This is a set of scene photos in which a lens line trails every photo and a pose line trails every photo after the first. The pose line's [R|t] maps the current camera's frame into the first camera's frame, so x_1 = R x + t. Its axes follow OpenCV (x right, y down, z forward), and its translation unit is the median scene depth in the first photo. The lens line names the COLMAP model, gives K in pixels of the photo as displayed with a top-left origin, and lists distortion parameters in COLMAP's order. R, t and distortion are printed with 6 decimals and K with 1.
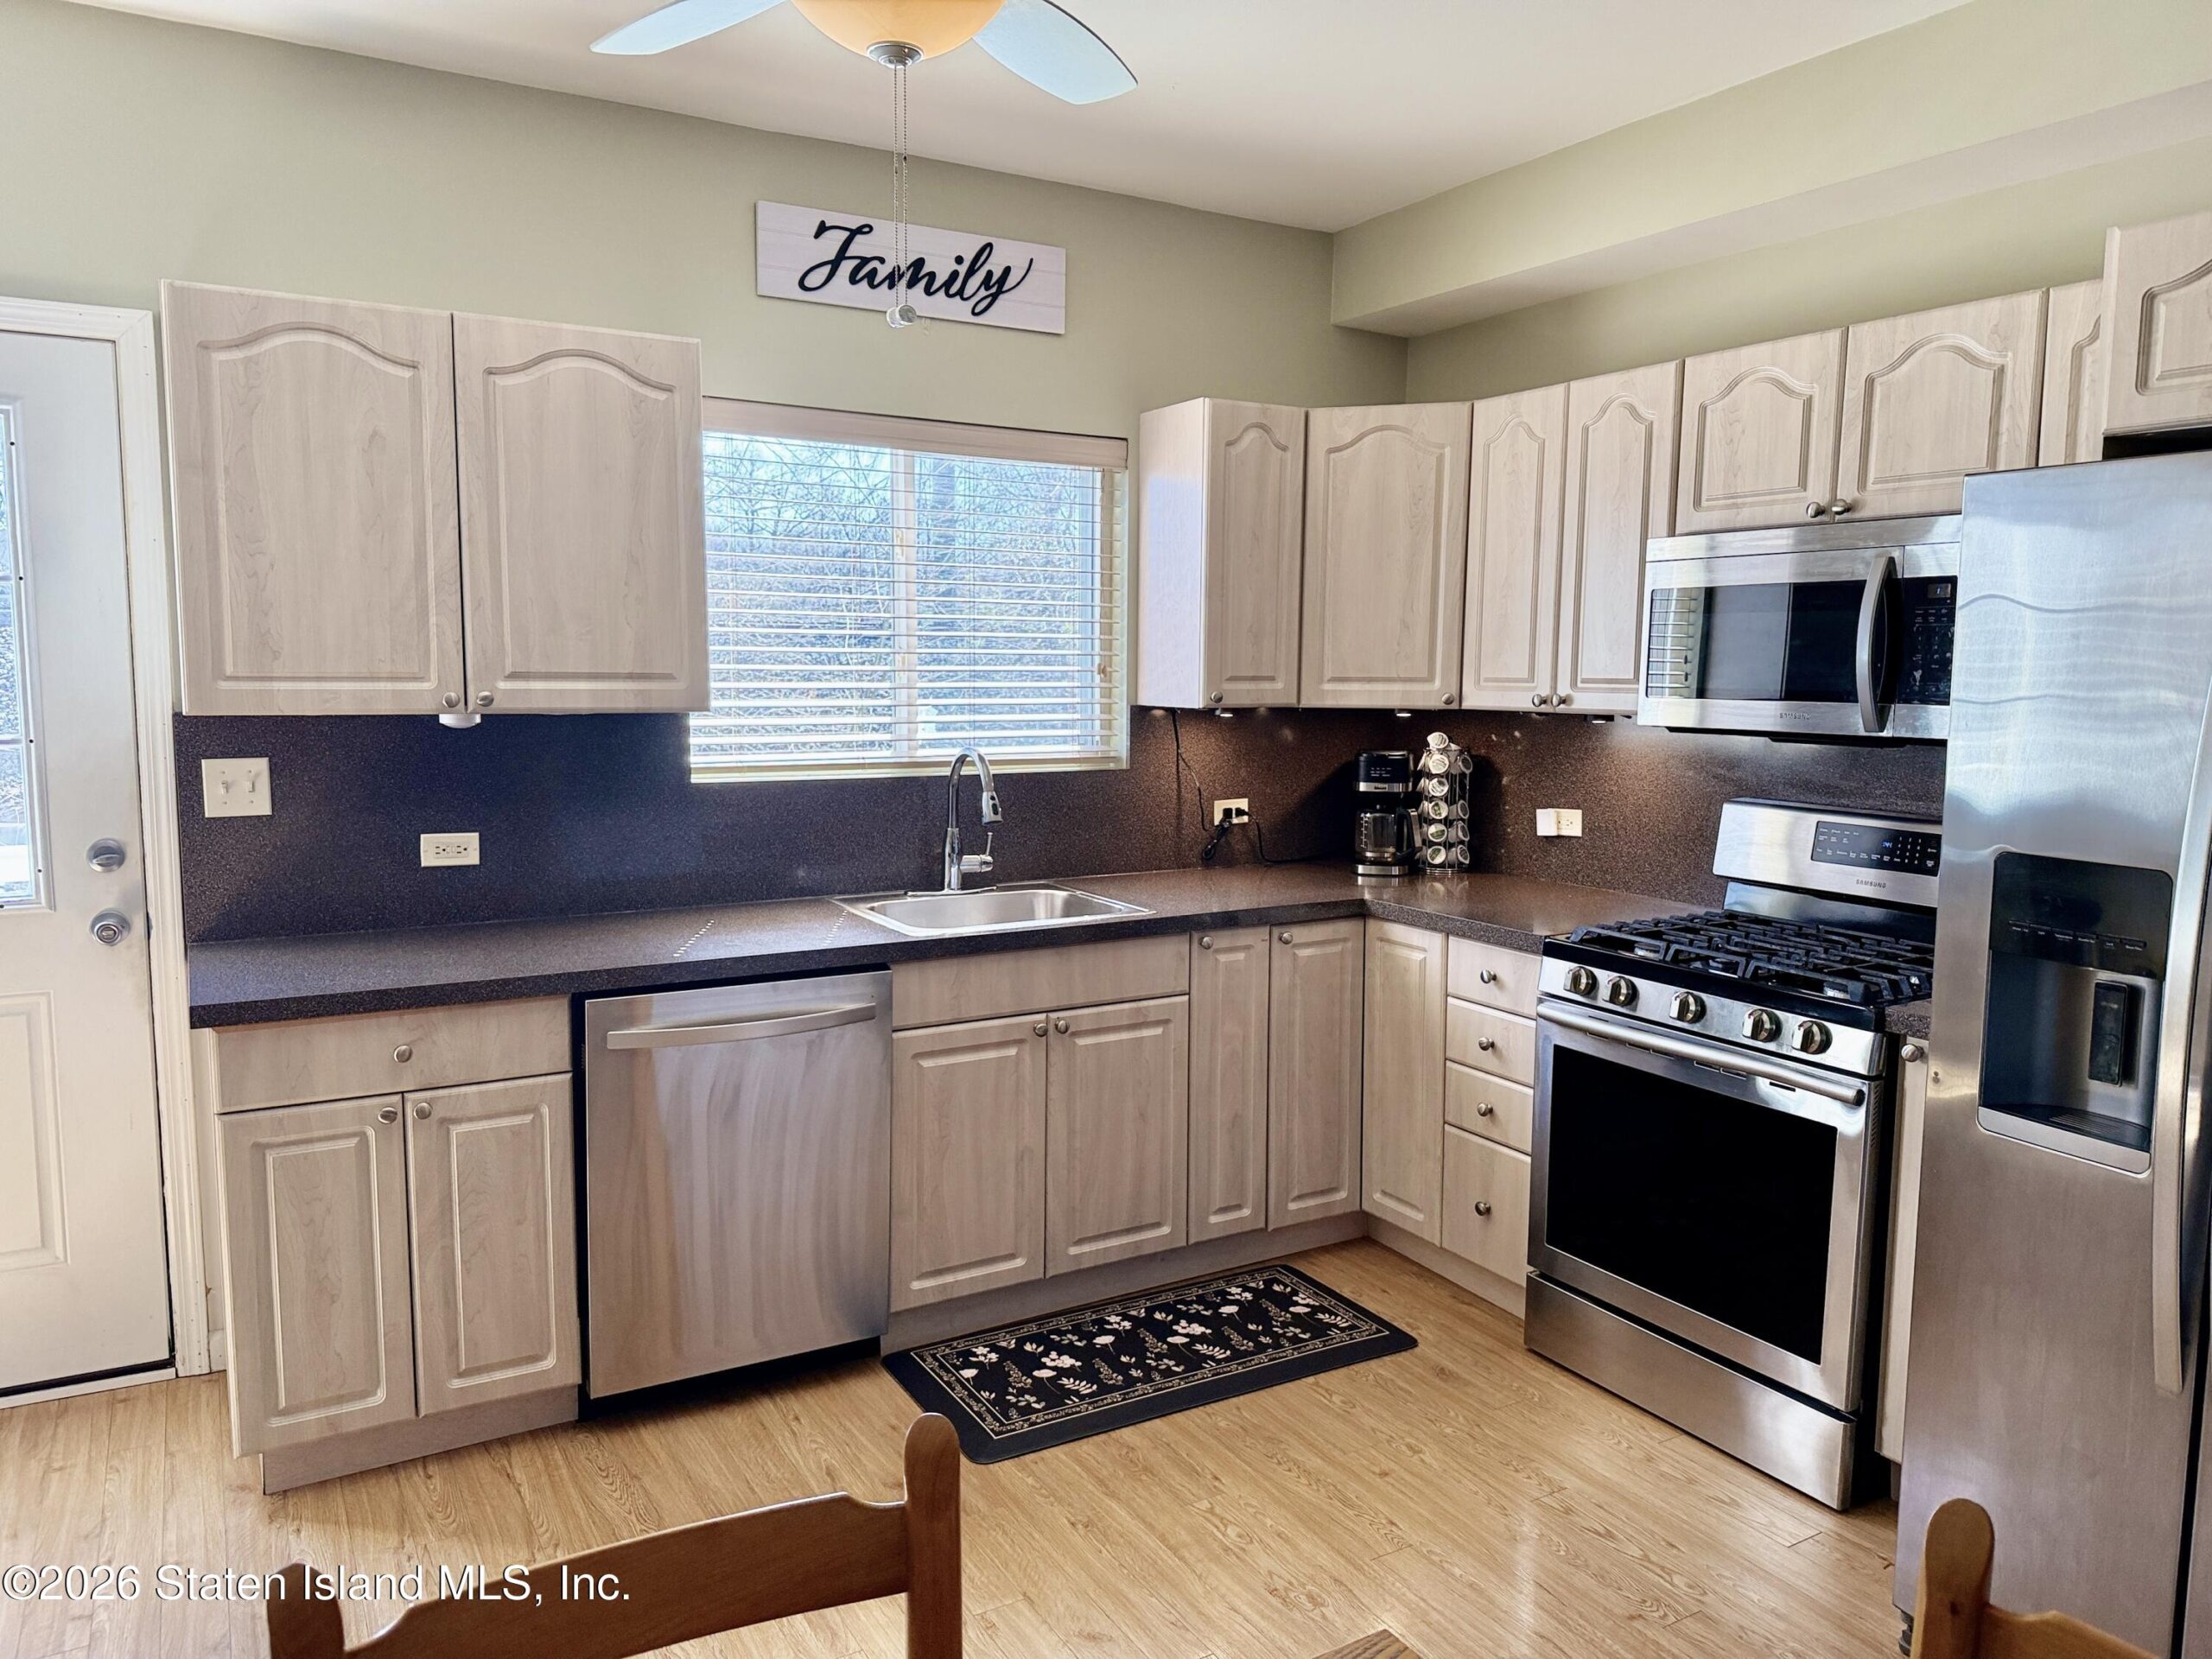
lens RADIAL K [[1561.8, 0, 1115.5], [0, 1561.8, 828.6], [0, 0, 1]] dist [0.053934, -0.021545]
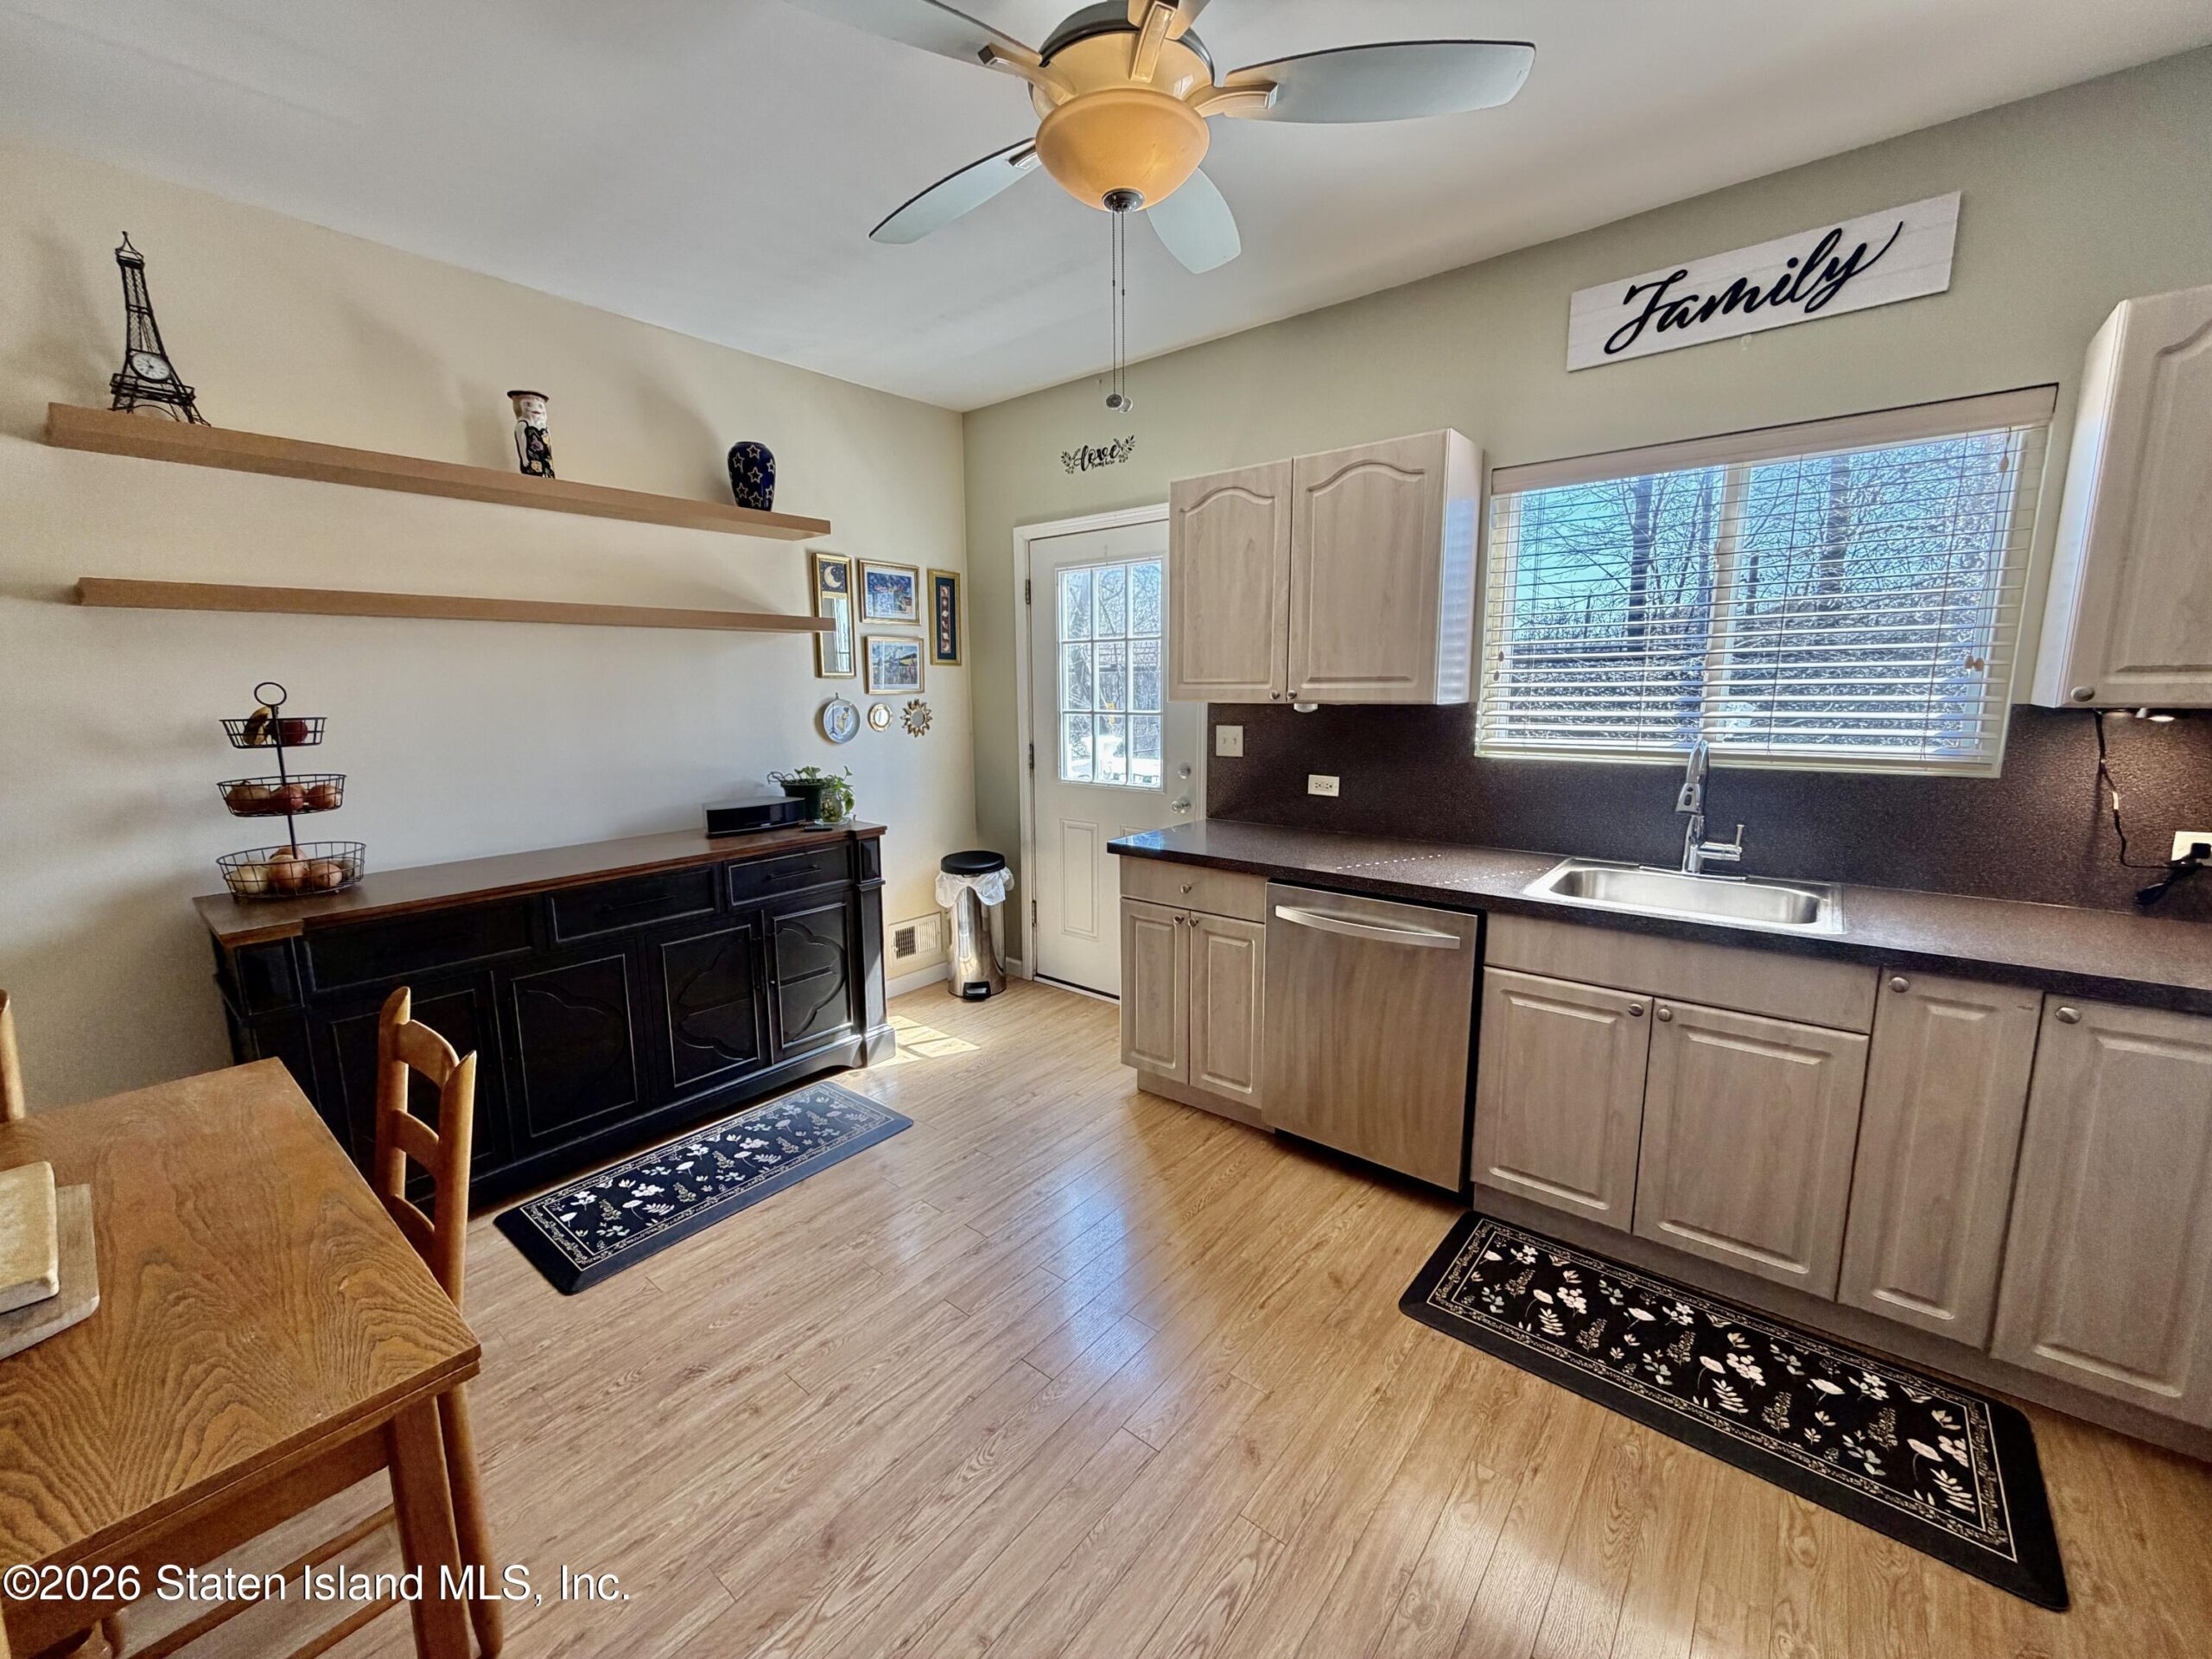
lens RADIAL K [[891.3, 0, 1094.7], [0, 891.3, 824.6], [0, 0, 1]] dist [-0.000997, 0.000039]
pose [[0.330778, 0.138586, -0.933477, 0.370483], [-0.085189, 0.989505, 0.116717, -0.033930], [0.939856, 0.040914, 0.339112, 0.433175]]
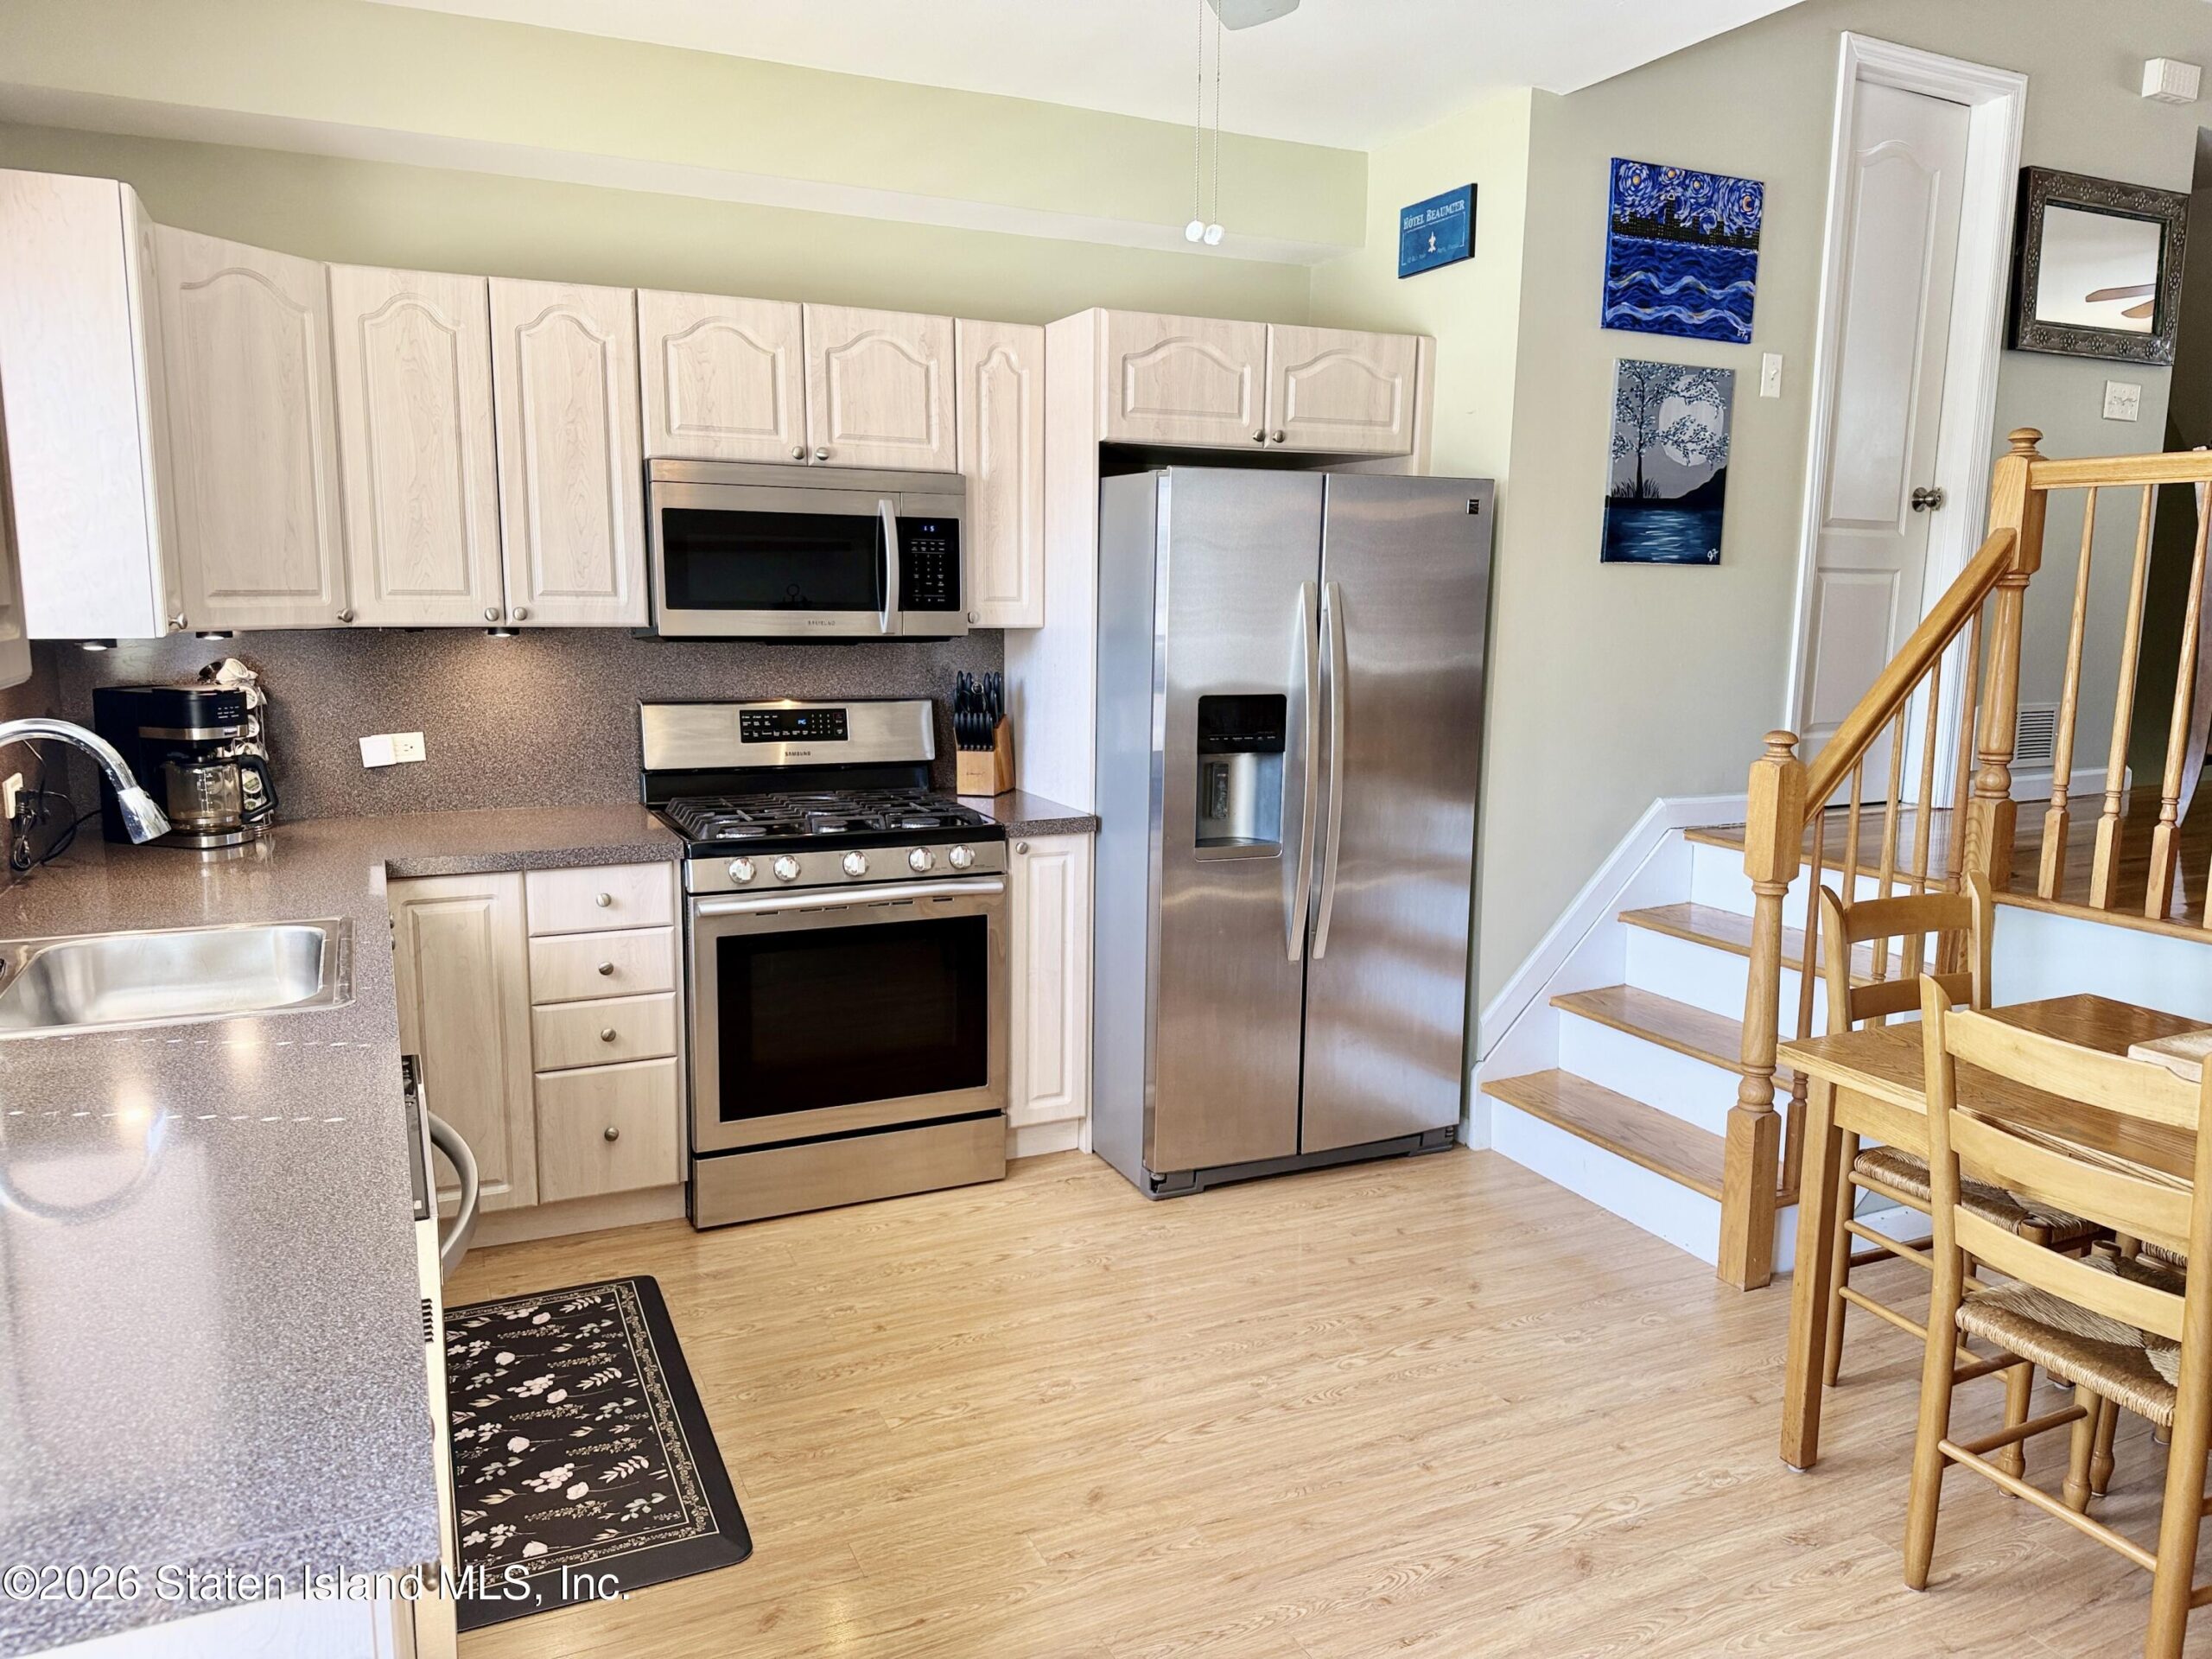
lens RADIAL K [[1561.8, 0, 1104.6], [0, 1561.8, 835.0], [0, 0, 1]] dist [0.053934, -0.021545]
pose [[0.099677, -0.167784, 0.980772, -0.689469], [0.095905, 0.982711, 0.158369, -0.071375], [-0.990387, 0.078275, 0.114045, 0.578720]]
